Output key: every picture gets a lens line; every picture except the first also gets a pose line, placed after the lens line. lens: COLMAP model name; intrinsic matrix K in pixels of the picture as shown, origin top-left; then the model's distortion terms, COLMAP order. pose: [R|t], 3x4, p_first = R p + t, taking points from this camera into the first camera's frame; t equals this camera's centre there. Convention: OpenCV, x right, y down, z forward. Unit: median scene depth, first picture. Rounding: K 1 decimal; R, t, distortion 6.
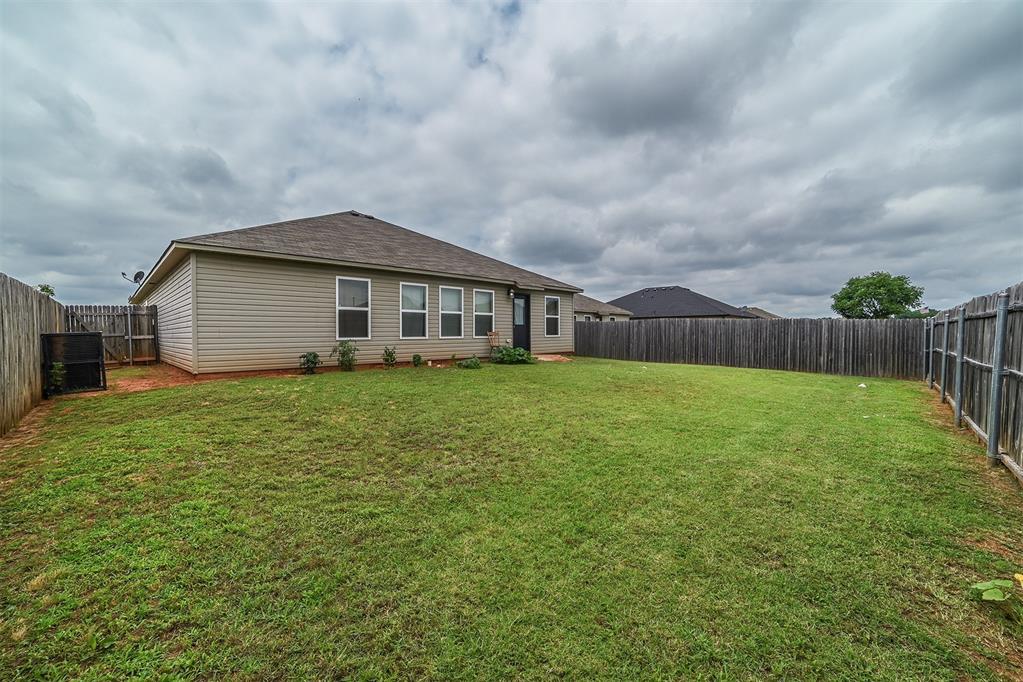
lens RADIAL K [[412.6, 0, 502.6], [0, 412.6, 338.8], [0, 0, 1]] dist [-0.060764, 0.028755]
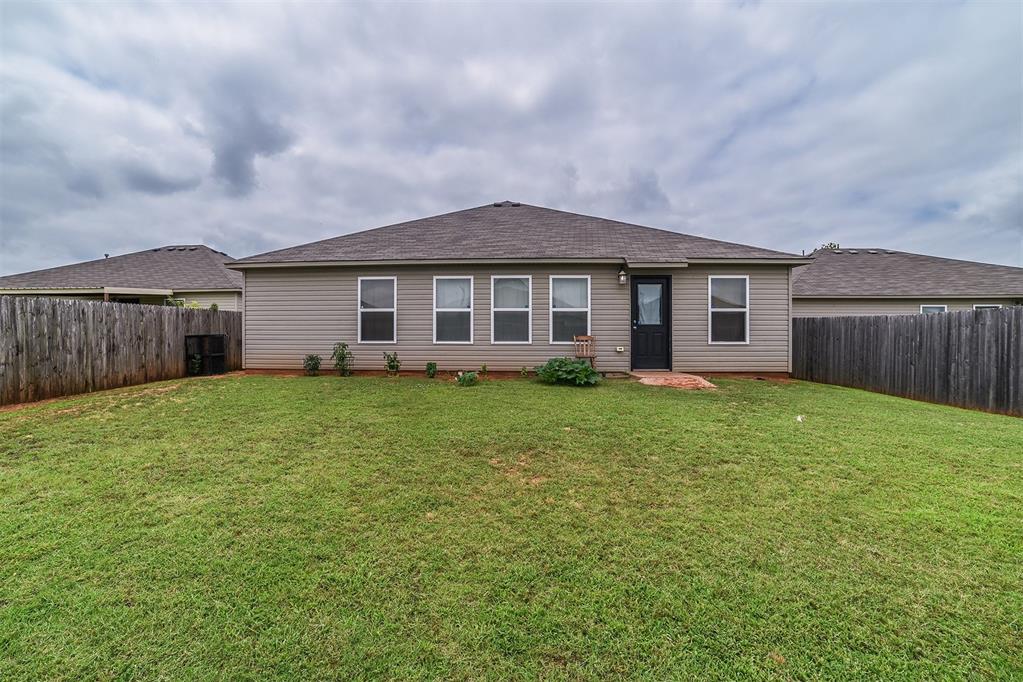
lens RADIAL K [[428.9, 0, 508.5], [0, 428.9, 342.4], [0, 0, 1]] dist [-0.079713, 0.033984]
pose [[0.663594, 0.015764, -0.747927, 0.439623], [-0.015400, 0.999854, 0.007409, -0.009083], [0.747935, 0.006601, 0.663739, 0.450750]]
